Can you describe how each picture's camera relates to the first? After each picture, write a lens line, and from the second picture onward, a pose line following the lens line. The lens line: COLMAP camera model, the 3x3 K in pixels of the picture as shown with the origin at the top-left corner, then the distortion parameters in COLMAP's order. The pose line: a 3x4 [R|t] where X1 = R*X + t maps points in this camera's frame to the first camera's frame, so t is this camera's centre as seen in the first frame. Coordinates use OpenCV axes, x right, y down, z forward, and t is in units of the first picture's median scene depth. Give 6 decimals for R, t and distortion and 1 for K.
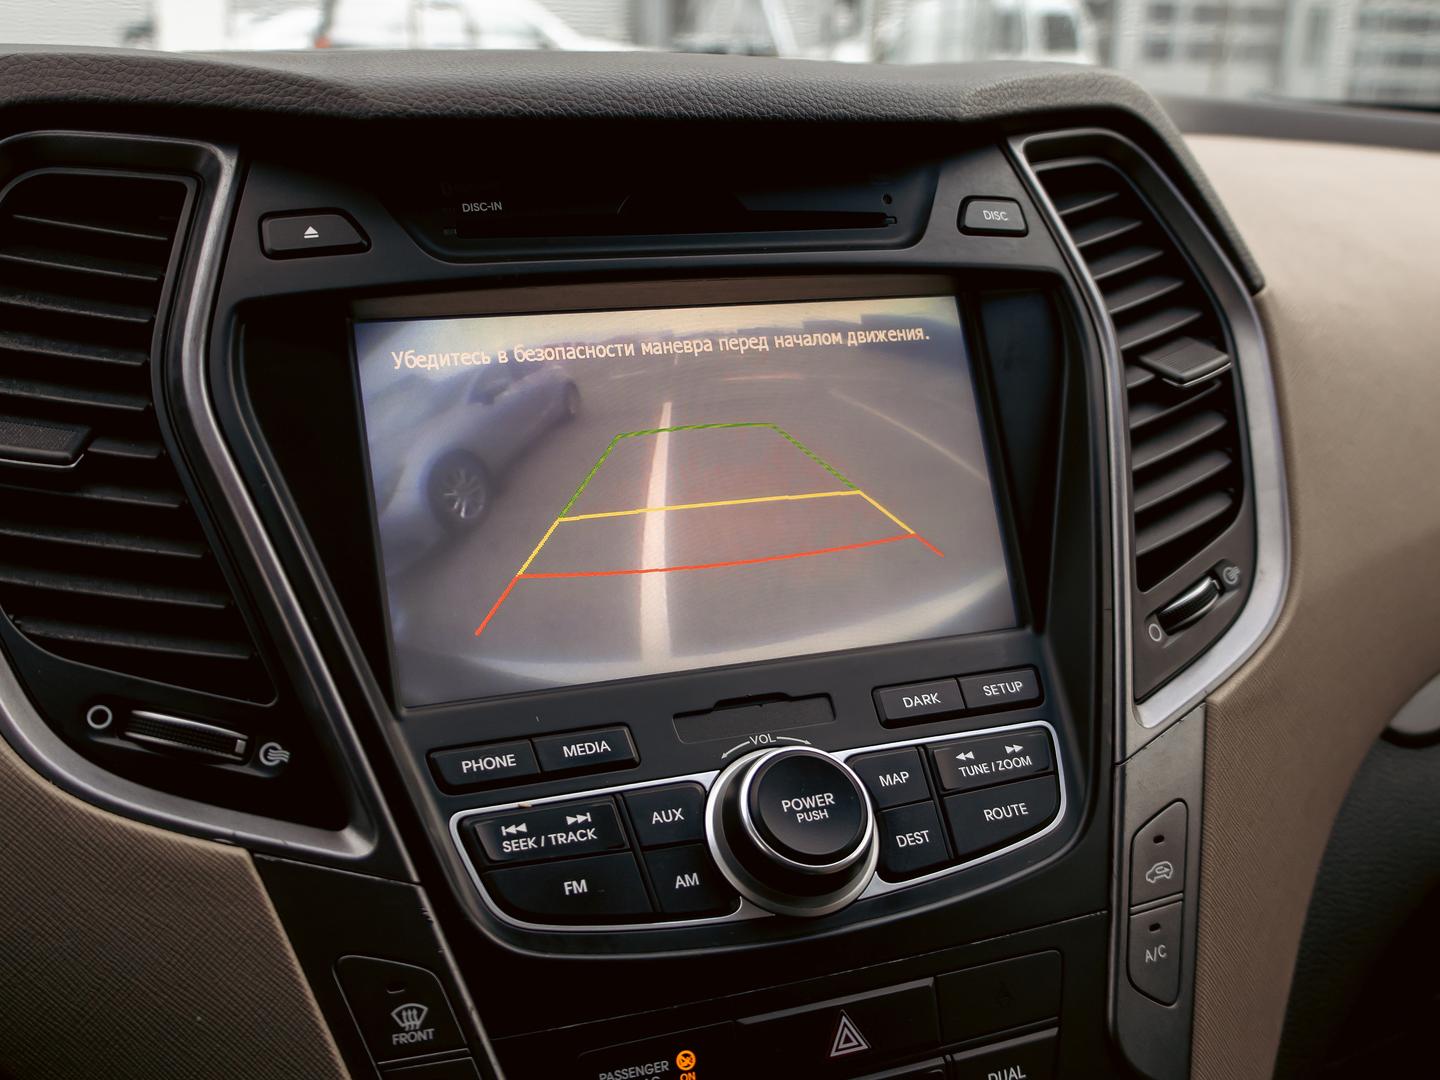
lens RADIAL K [[1482.2, 0, 720.0], [0, 1482.2, 540.0], [0, 0, 1]] dist [0.009295, -0.007894]
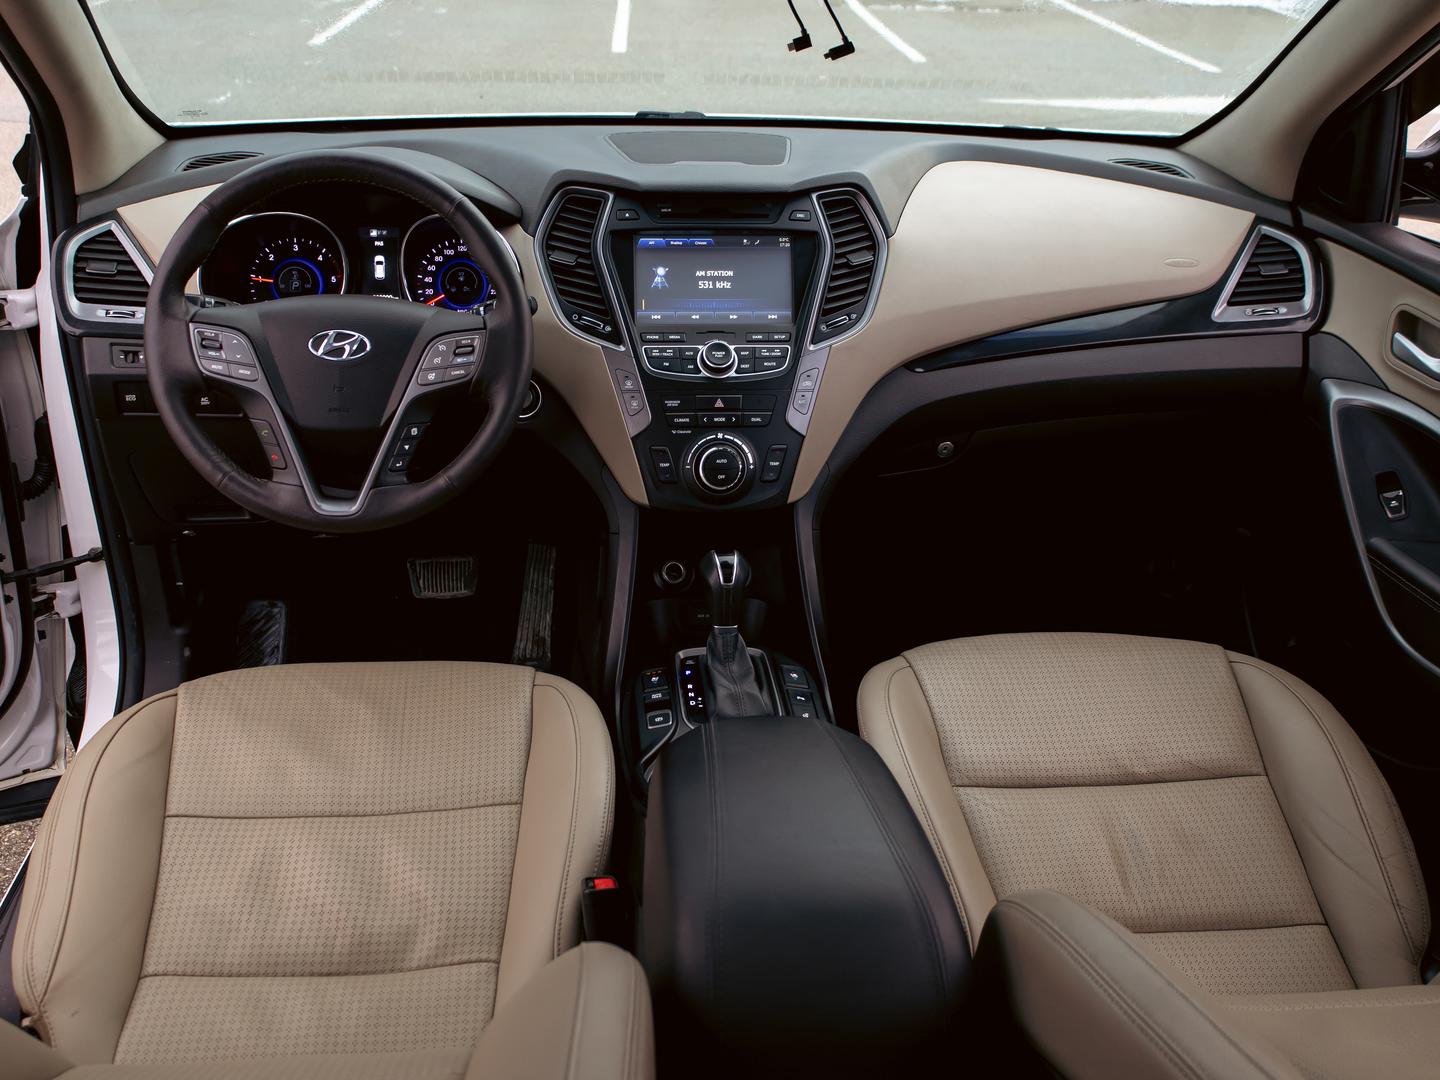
lens RADIAL K [[1482.2, 0, 720.0], [0, 1482.2, 540.0], [0, 0, 1]] dist [0.009295, -0.007894]
pose [[0.952517, 0.136562, -0.272144, 1.263669], [-0.095490, 0.982669, 0.158884, 0.017393], [0.289125, -0.125352, 0.949049, -3.095791]]
